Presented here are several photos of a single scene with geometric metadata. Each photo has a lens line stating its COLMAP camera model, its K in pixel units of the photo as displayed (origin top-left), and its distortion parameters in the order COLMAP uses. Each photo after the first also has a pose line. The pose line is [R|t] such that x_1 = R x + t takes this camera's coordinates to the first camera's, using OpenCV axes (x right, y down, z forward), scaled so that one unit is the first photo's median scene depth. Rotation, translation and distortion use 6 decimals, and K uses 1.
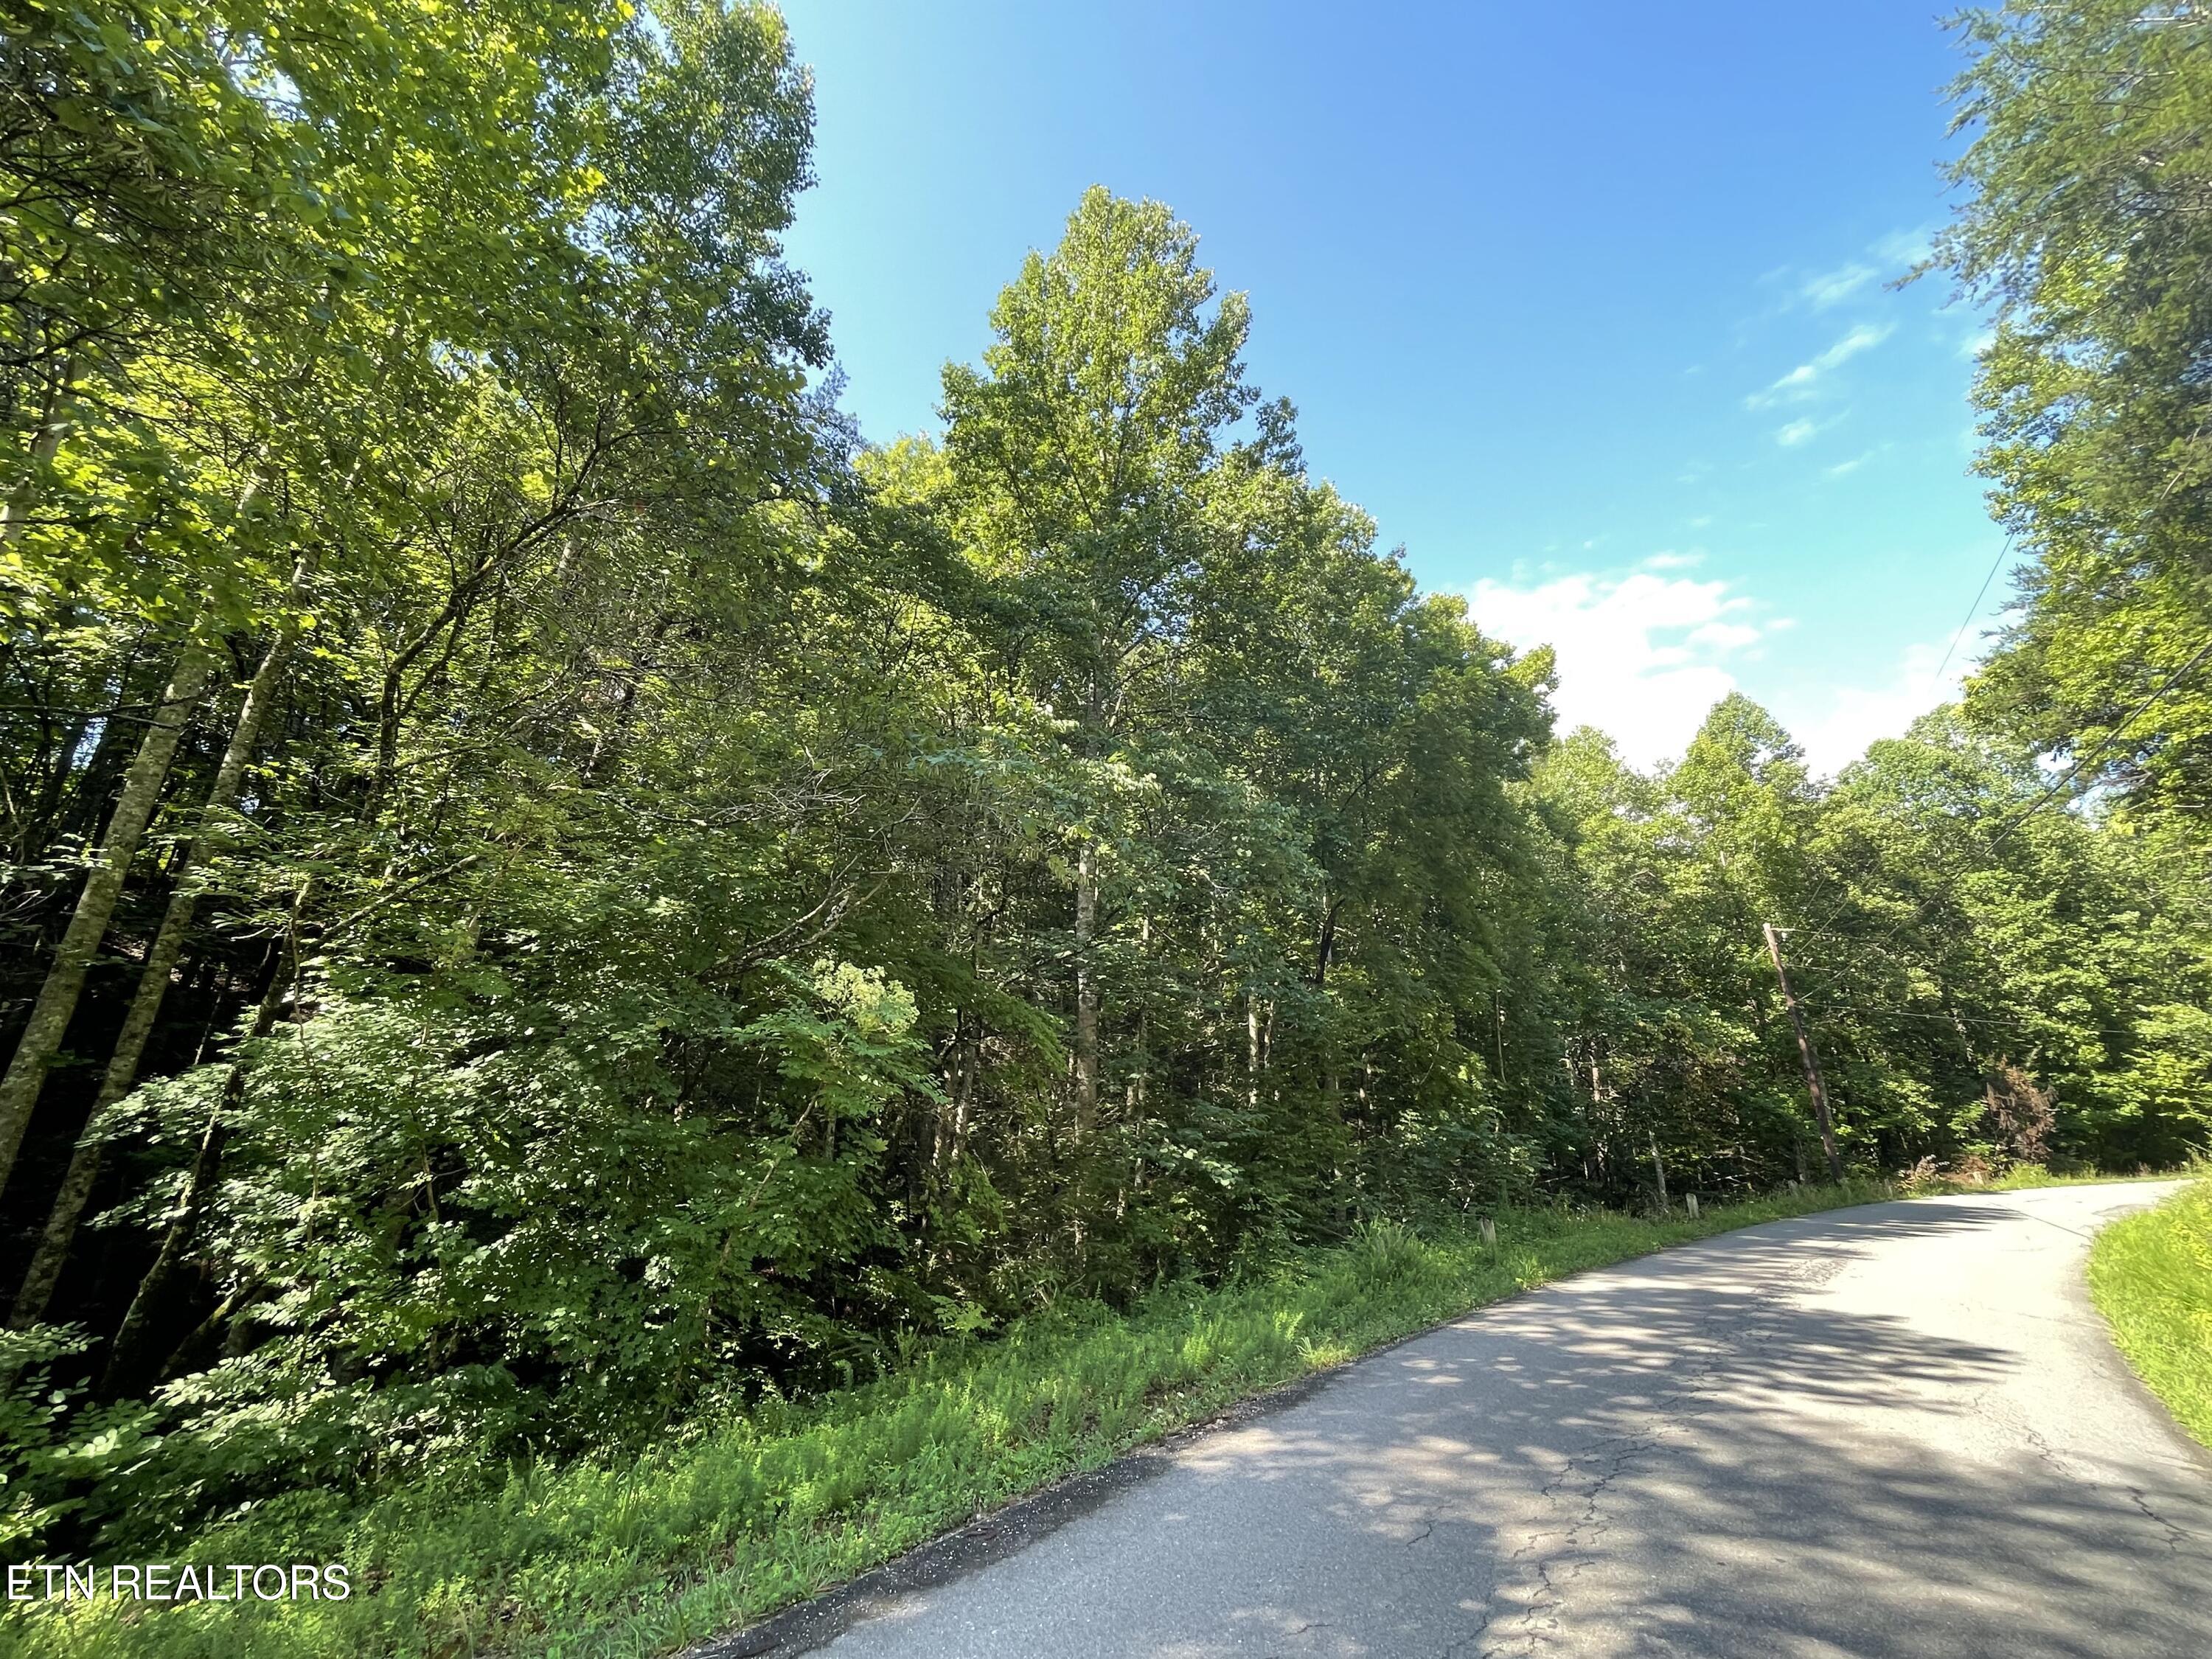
lens RADIAL K [[974.9, 0, 1089.1], [0, 974.9, 816.7], [0, 0, 1]] dist [-0.004258, 0.002398]
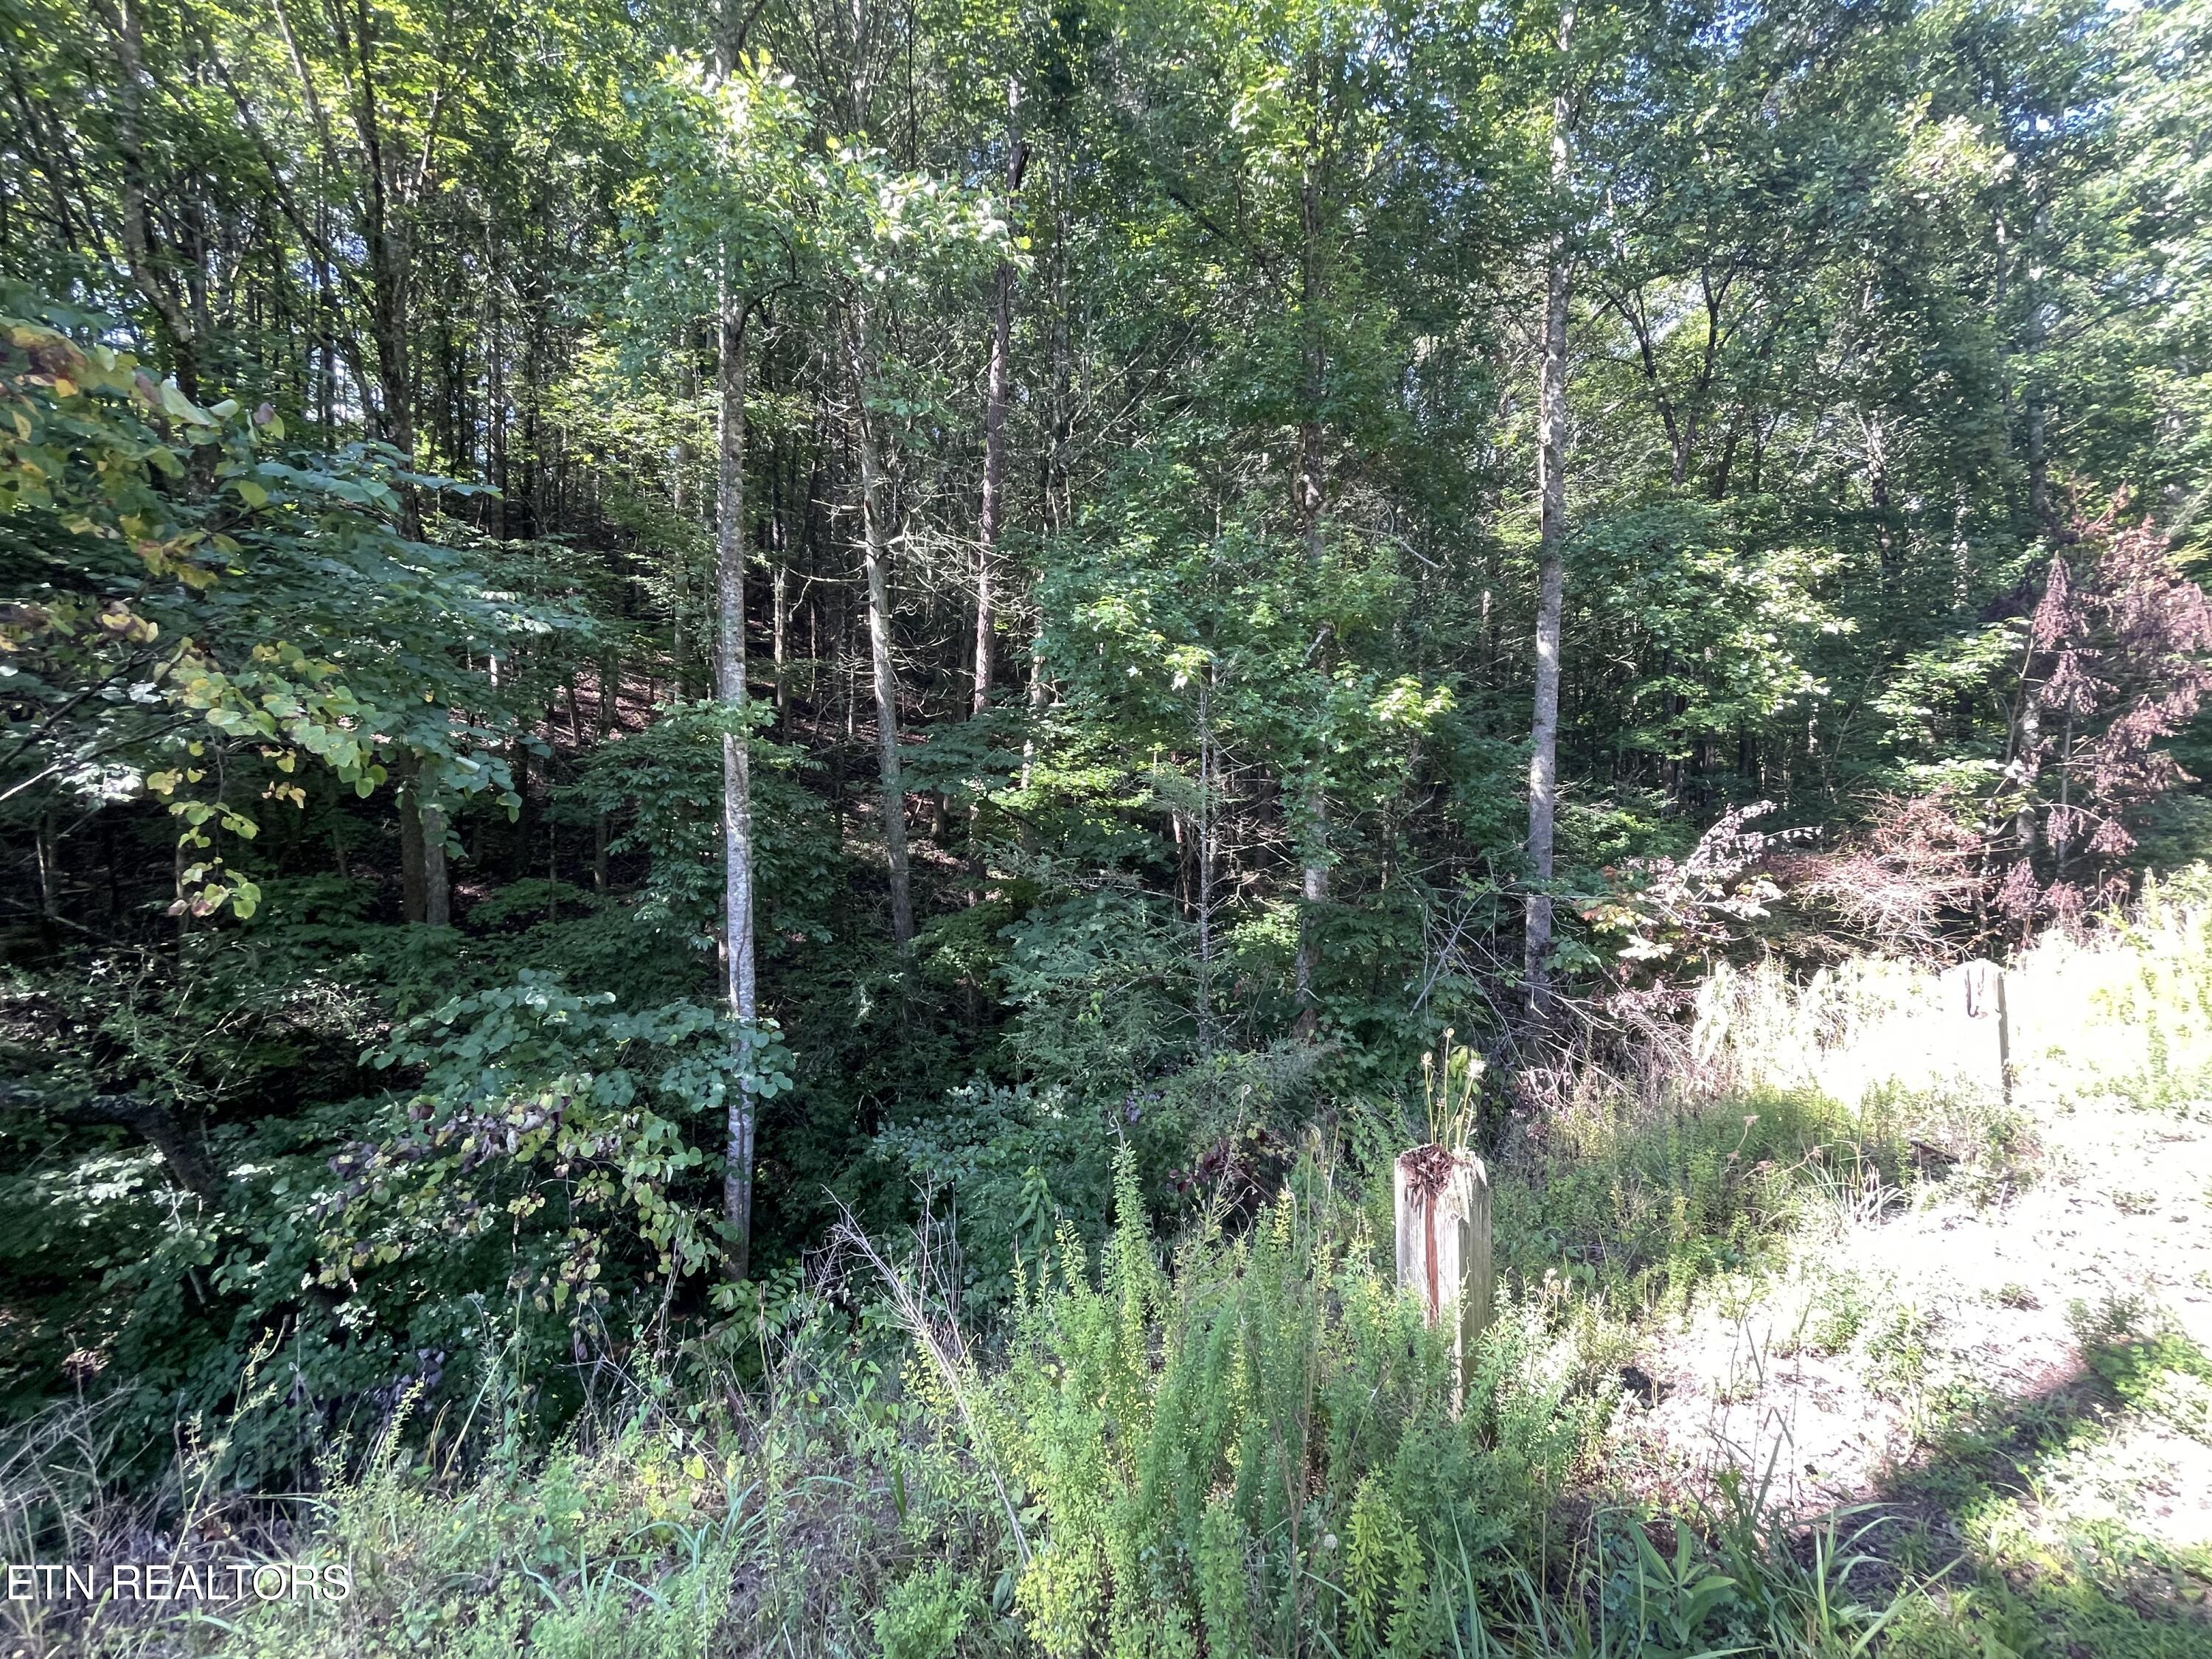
lens RADIAL K [[900.4, 0, 1089.3], [0, 900.4, 827.0], [0, 0, 1]] dist [-0.004067, 0.001509]
pose [[0.999966, -0.001617, -0.008113, 0.573274], [0.004589, 0.924430, 0.381324, 0.219145], [0.006883, -0.381348, 0.924406, 0.646821]]
